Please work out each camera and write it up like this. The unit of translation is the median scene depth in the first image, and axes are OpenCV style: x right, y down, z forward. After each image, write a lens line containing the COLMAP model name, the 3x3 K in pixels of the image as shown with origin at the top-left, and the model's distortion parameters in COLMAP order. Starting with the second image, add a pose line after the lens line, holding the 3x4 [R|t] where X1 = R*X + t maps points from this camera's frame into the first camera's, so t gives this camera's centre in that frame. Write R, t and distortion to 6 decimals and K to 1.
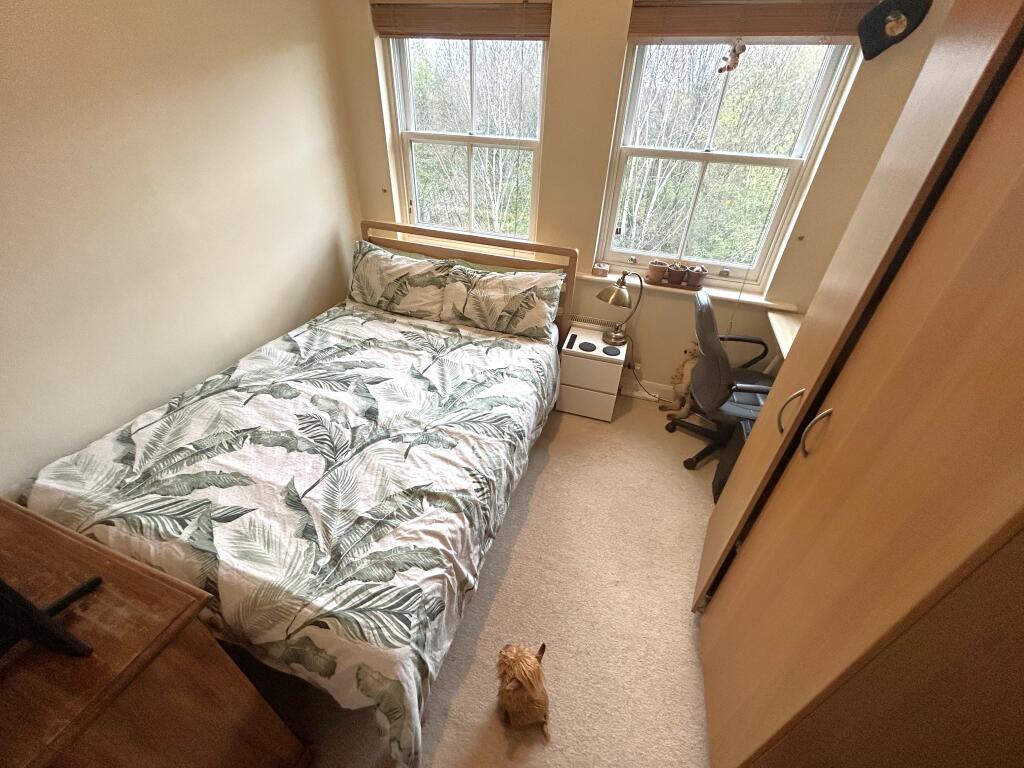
lens RADIAL K [[411.0, 0, 514.0], [0, 411.0, 383.6], [0, 0, 1]] dist [0.000287, -0.000297]
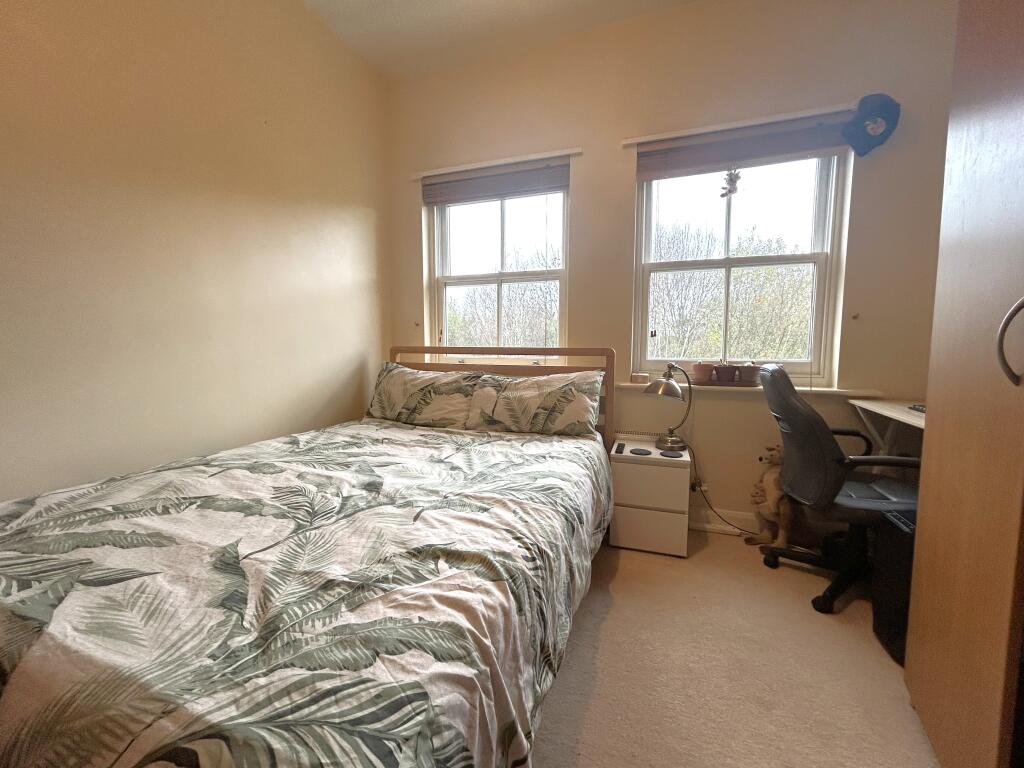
lens RADIAL K [[411.0, 0, 514.0], [0, 411.0, 383.6], [0, 0, 1]] dist [0.000287, -0.000297]
pose [[0.998920, -0.035229, -0.030280, -0.060253], [0.015682, 0.869304, -0.494029, 0.253363], [0.043726, 0.493021, 0.868918, 0.253658]]
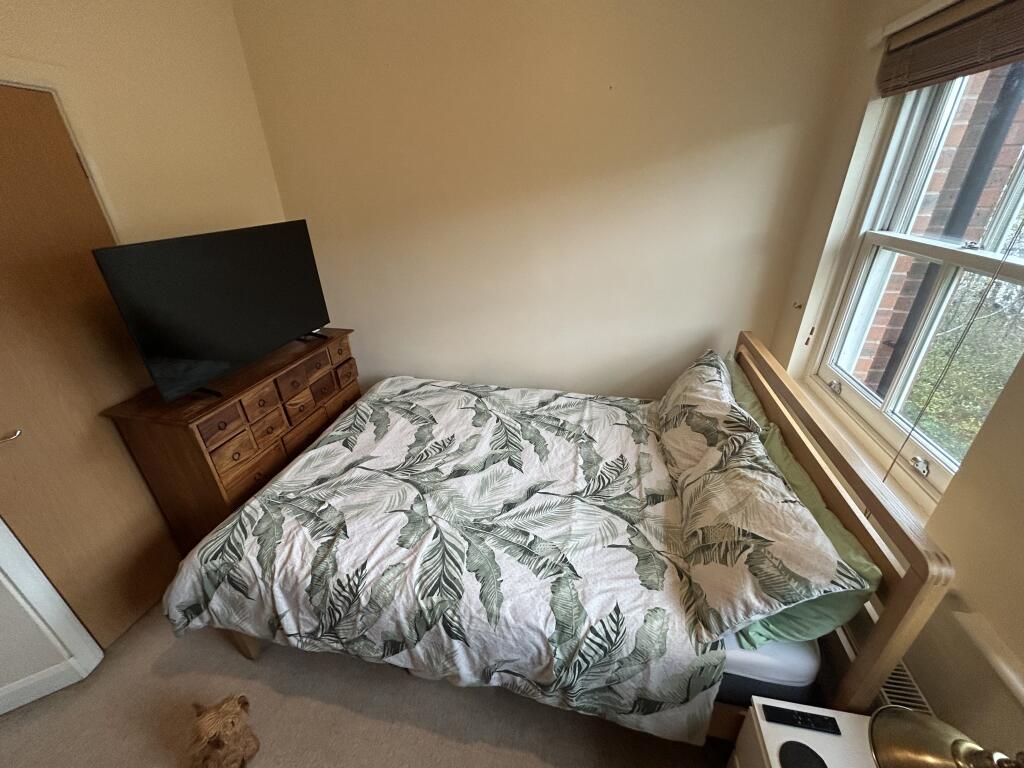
lens RADIAL K [[411.0, 0, 514.0], [0, 411.0, 383.6], [0, 0, 1]] dist [0.000287, -0.000297]
pose [[0.102489, 0.408470, -0.907000, 0.452100], [-0.547322, 0.784529, 0.291468, -0.428767], [0.830623, 0.466548, 0.303970, 0.631017]]
